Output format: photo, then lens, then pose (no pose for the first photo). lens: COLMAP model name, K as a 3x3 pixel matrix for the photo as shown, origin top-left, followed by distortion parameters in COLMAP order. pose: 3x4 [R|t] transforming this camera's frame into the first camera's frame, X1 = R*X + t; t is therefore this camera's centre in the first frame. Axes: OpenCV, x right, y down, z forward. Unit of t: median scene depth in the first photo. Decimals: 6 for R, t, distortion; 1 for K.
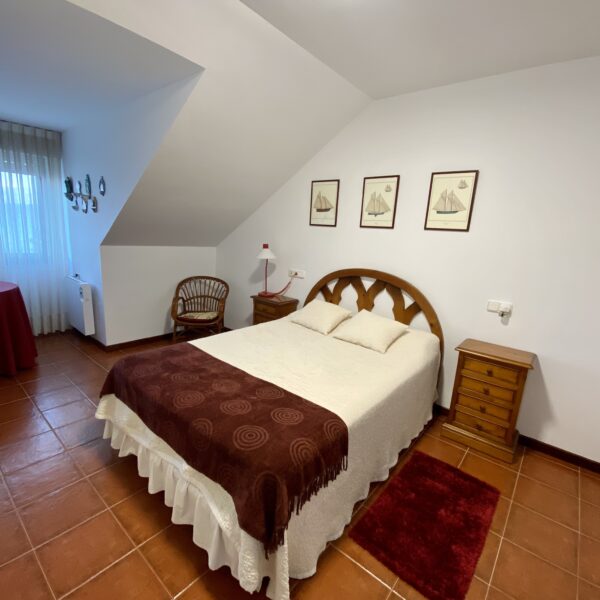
lens RADIAL K [[322.8, 0, 300.0], [0, 322.8, 300.0], [0, 0, 1]] dist [0.006794, 0.000309]
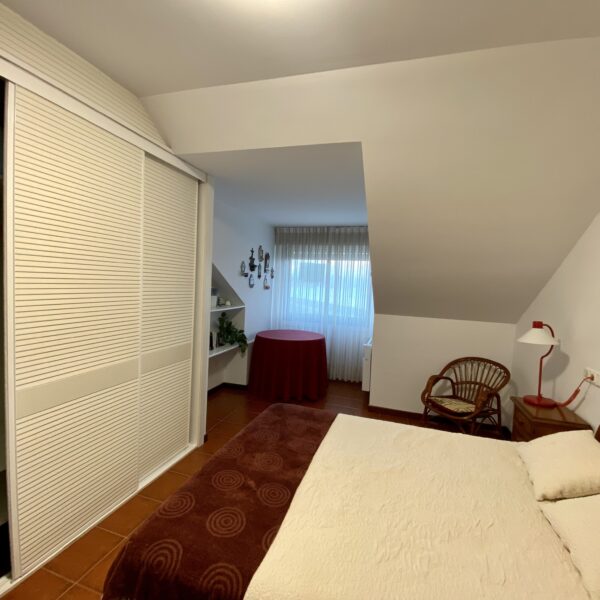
lens RADIAL K [[322.8, 0, 300.0], [0, 322.8, 300.0], [0, 0, 1]] dist [0.006794, 0.000309]
pose [[0.388113, 0.000217, -0.921612, 0.301563], [-0.220162, 0.971069, -0.092486, -0.048639], [0.894929, 0.238799, 0.376932, 0.313224]]
